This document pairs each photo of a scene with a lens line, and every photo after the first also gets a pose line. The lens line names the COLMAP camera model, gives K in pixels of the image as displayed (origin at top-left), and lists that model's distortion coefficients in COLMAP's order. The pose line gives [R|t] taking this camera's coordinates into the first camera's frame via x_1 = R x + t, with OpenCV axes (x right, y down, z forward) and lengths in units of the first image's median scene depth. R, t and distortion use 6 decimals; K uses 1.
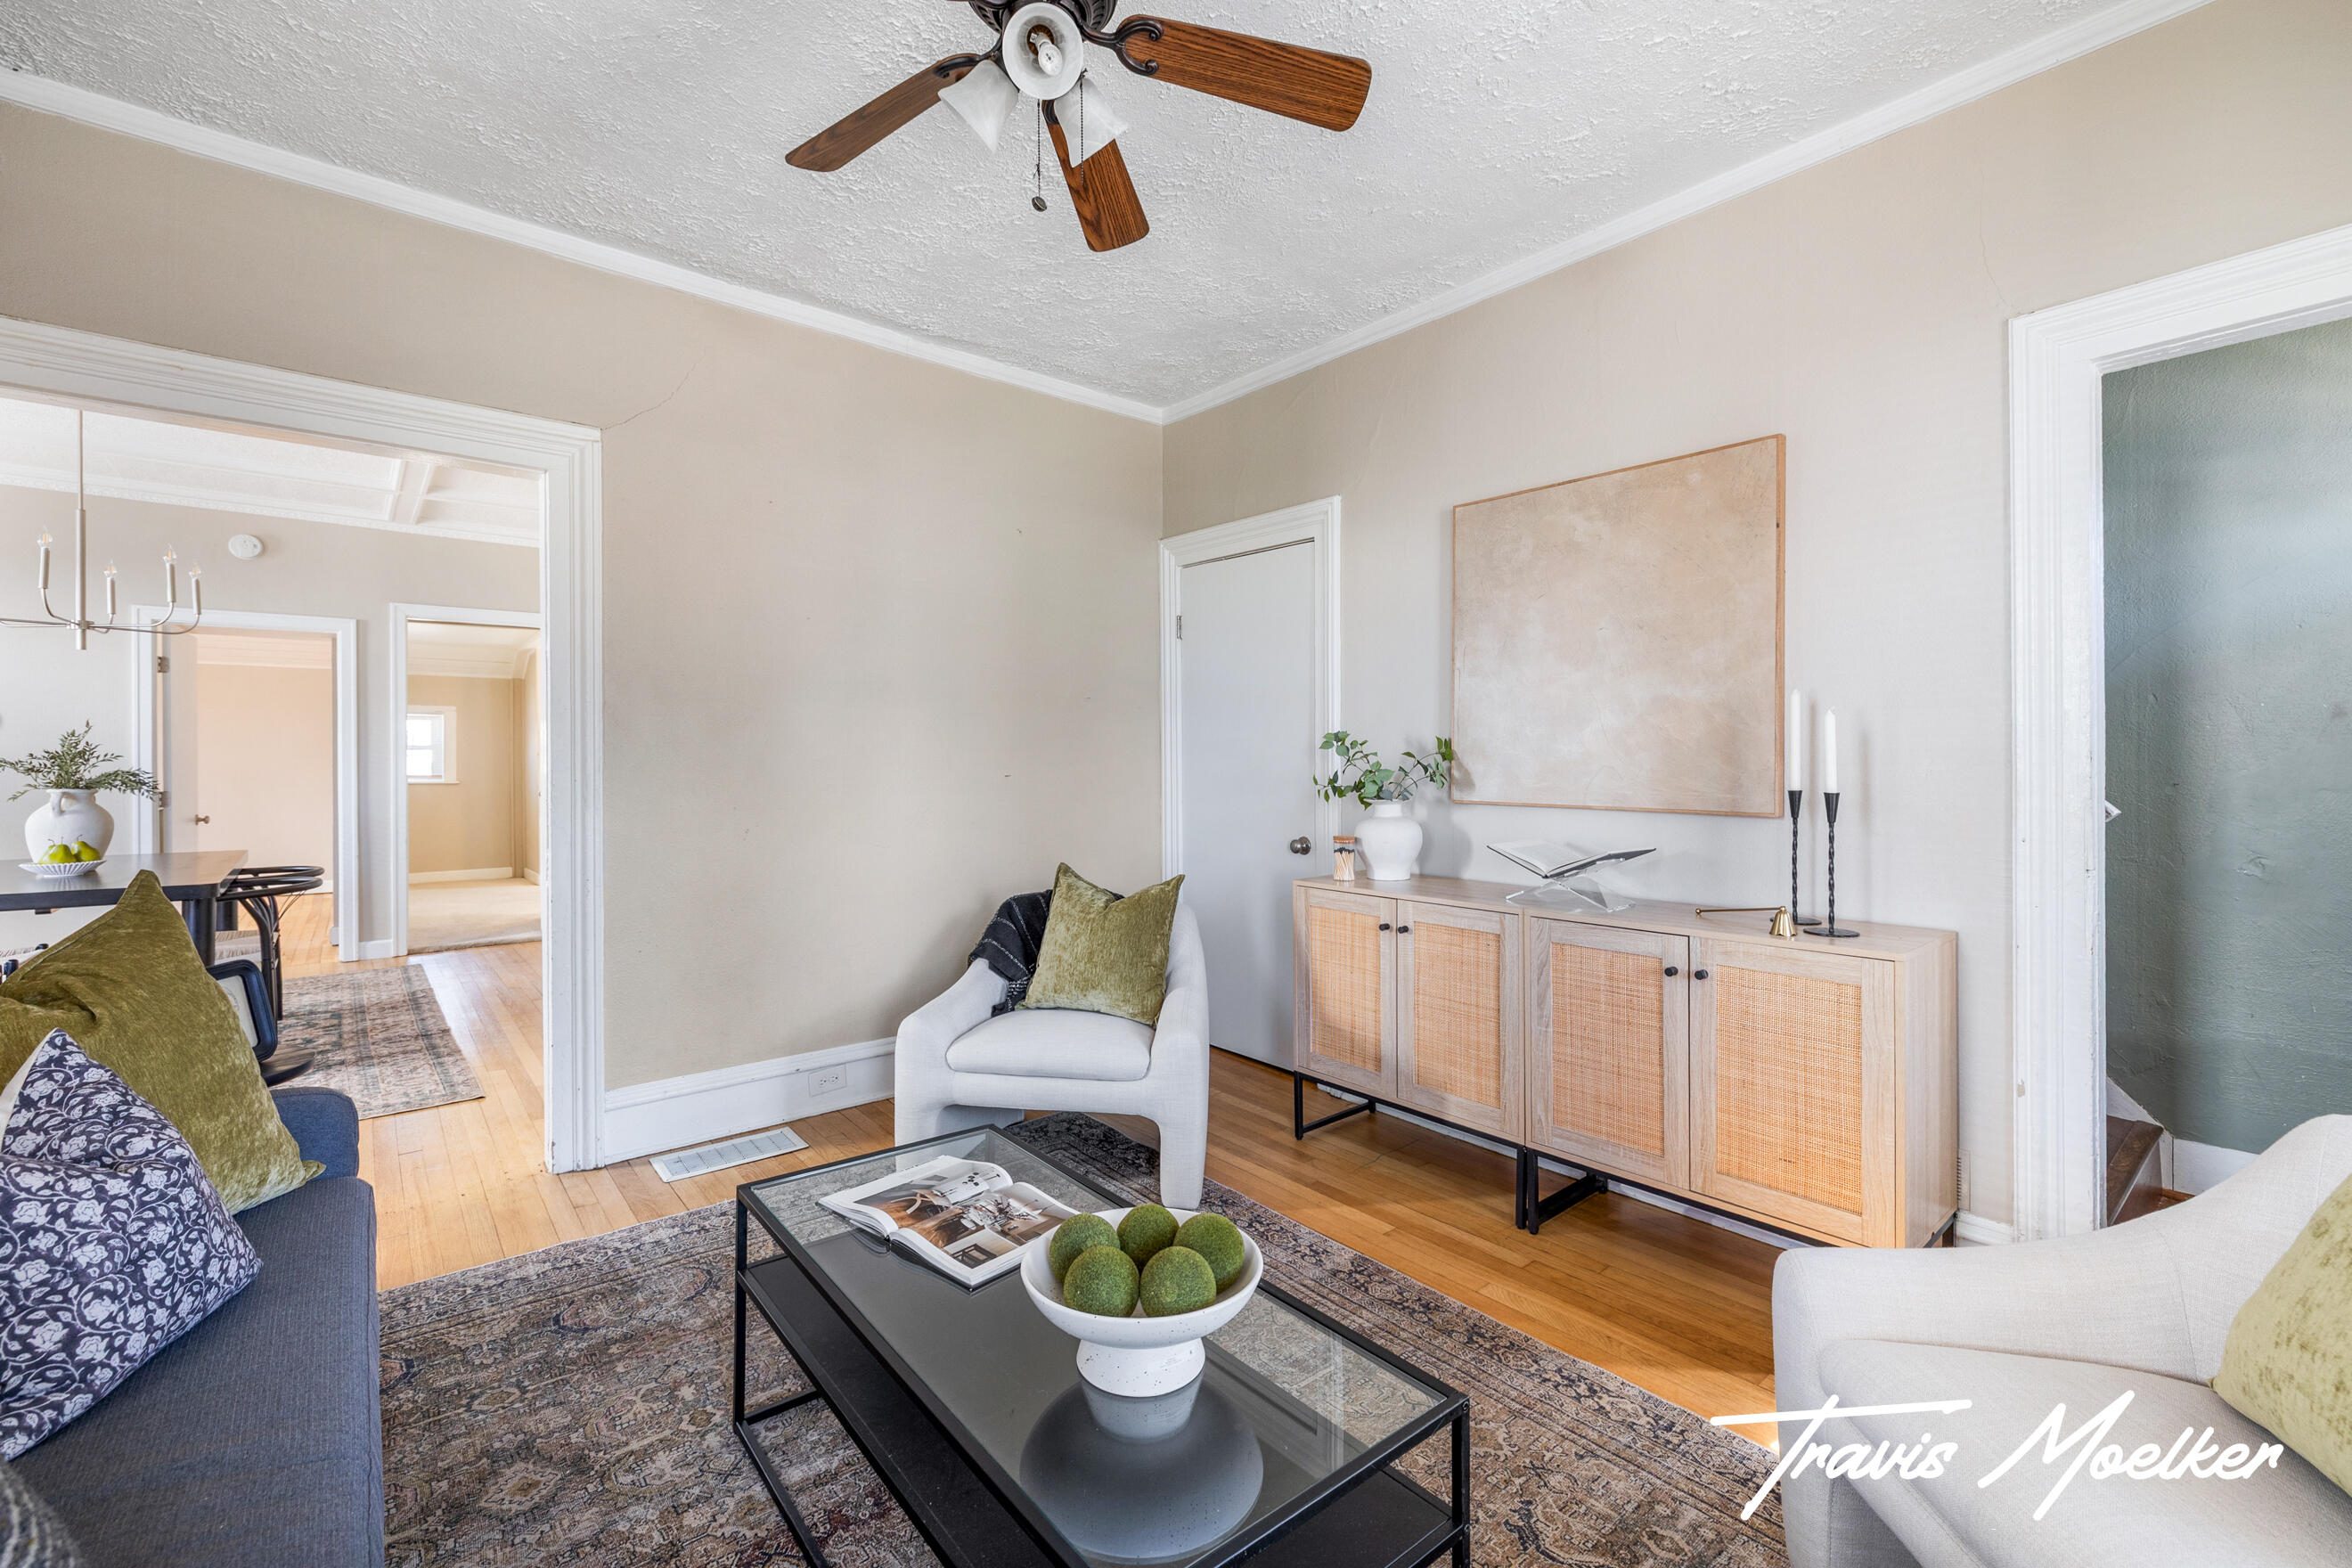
lens RADIAL K [[994.2, 0, 1195.6], [0, 994.2, 766.7], [0, 0, 1]] dist [-0.000942, -0.000742]
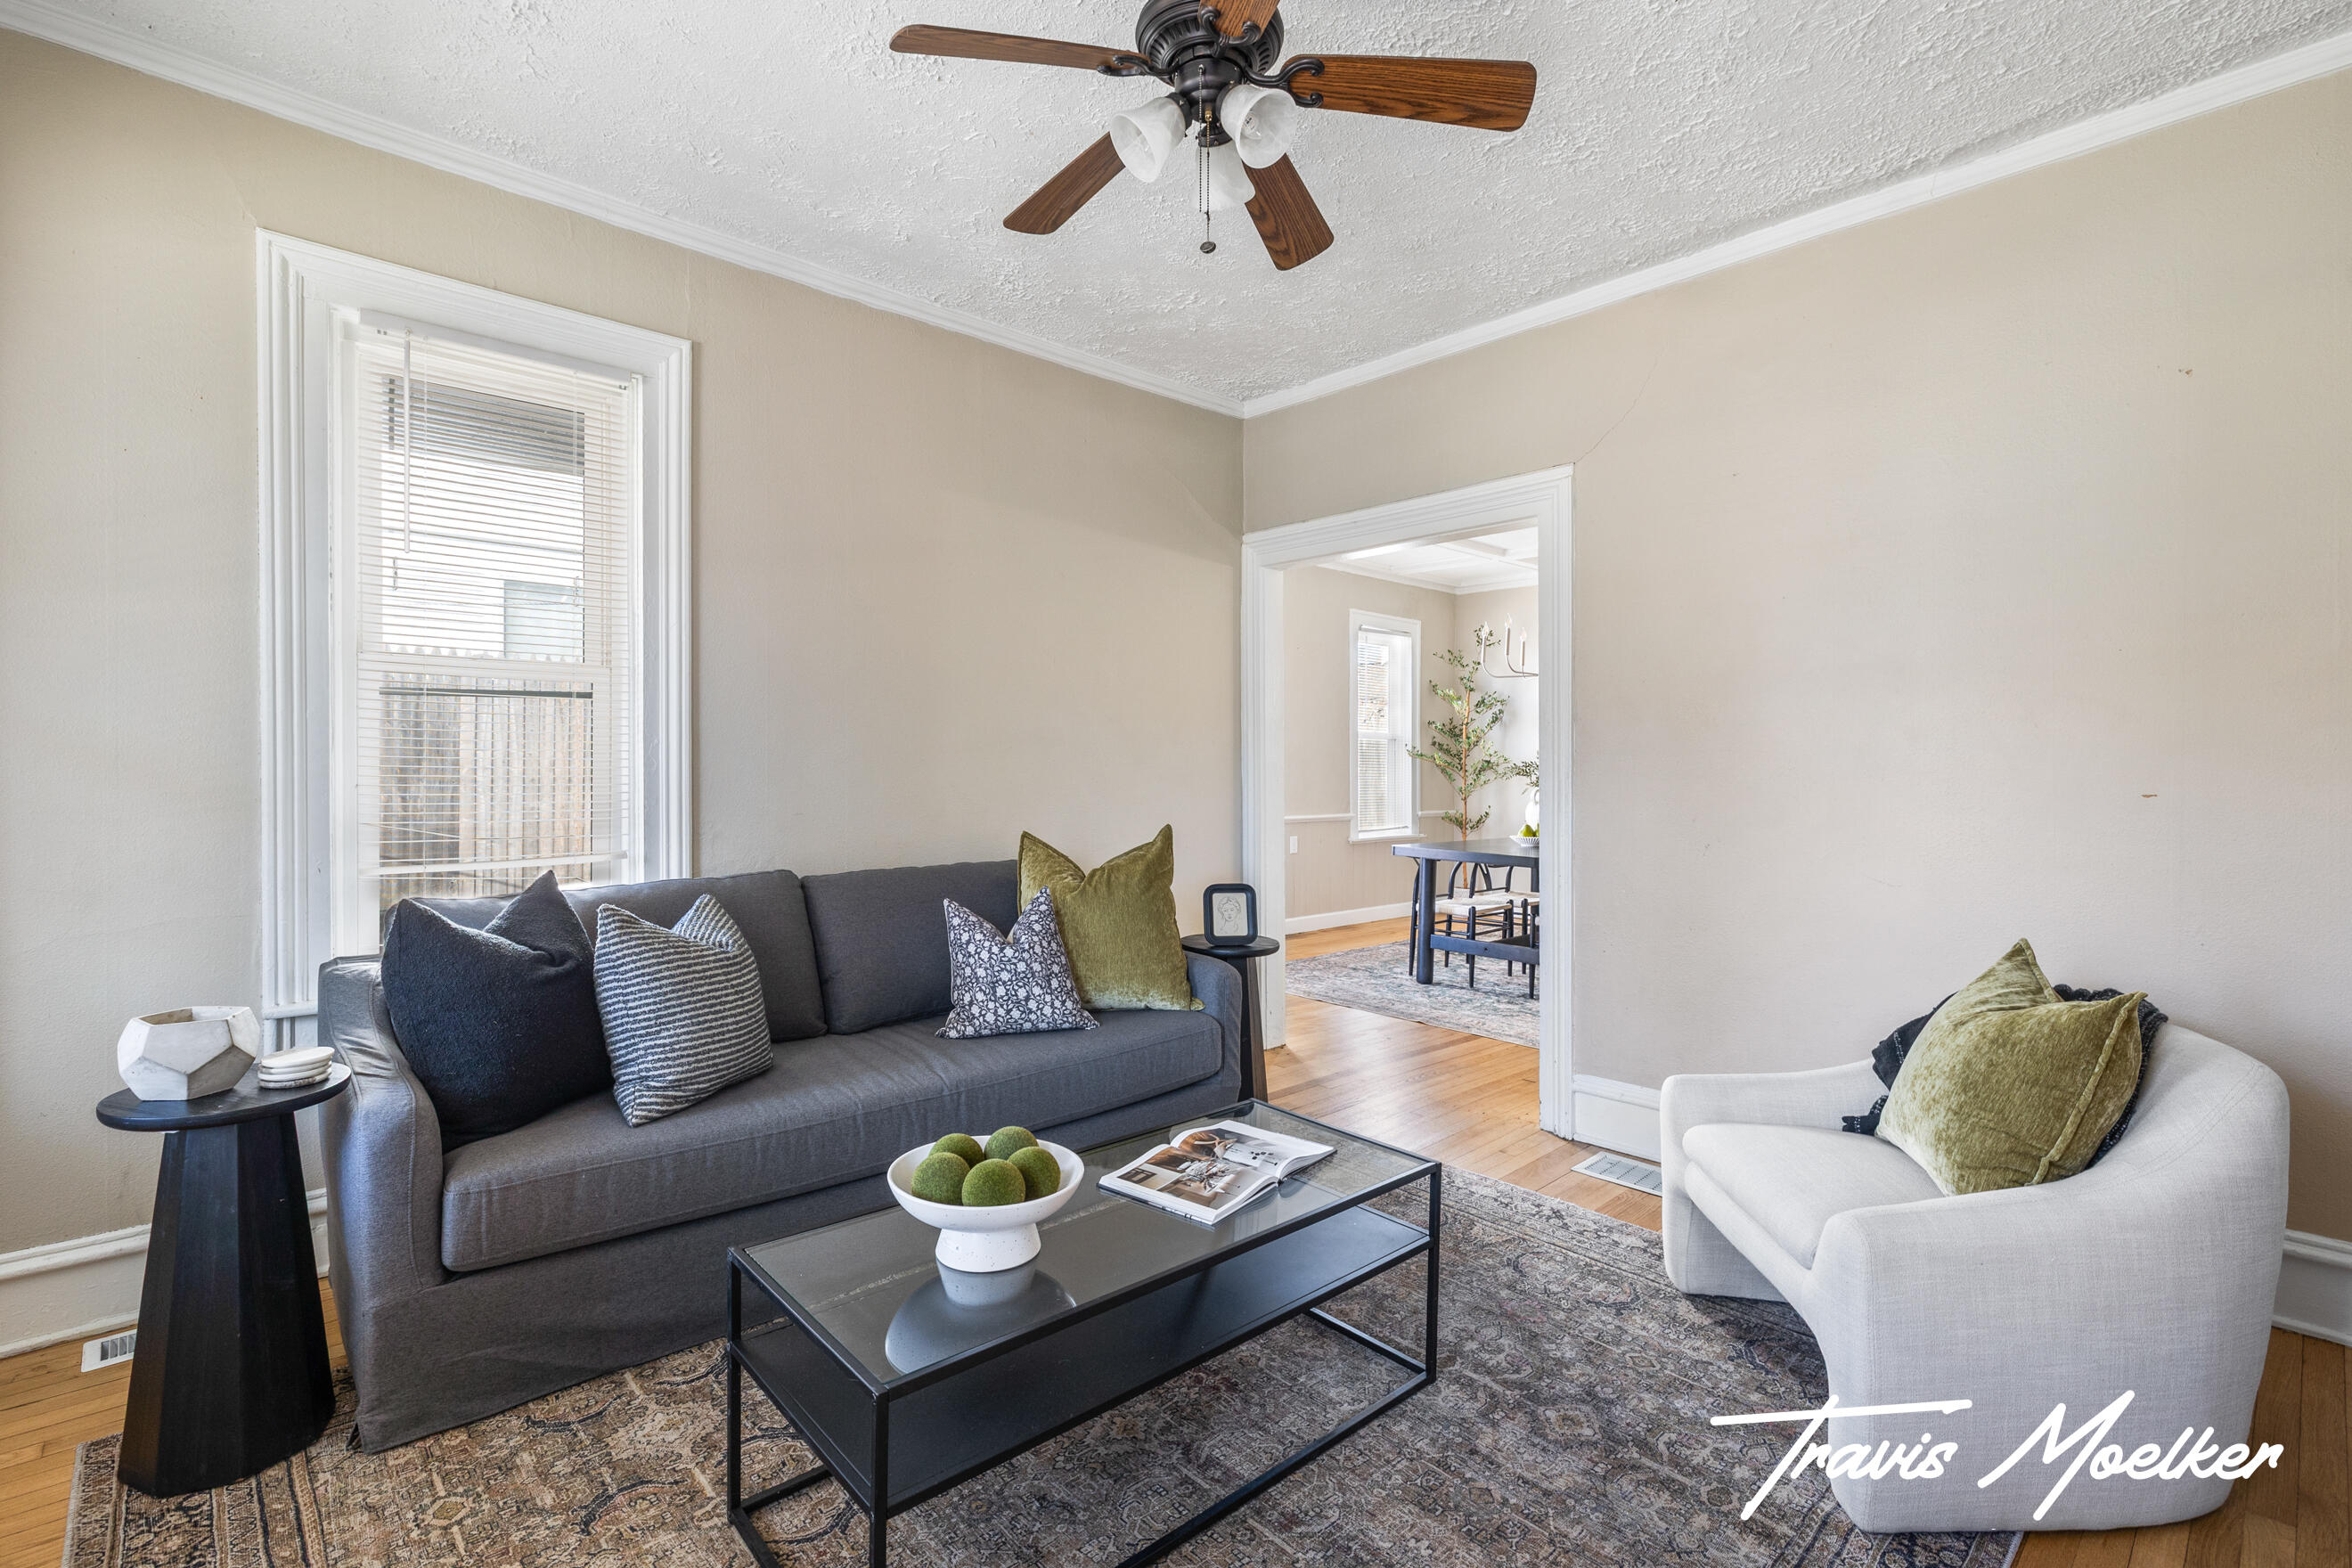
lens RADIAL K [[1068.3, 0, 1169.8], [0, 1068.3, 780.6], [0, 0, 1]] dist [0.004066, 0.000503]
pose [[0.029182, 0.011068, -0.999513, 0.997973], [-0.008014, 0.999909, 0.010838, -0.003233], [0.999542, 0.007694, 0.029268, 0.927842]]
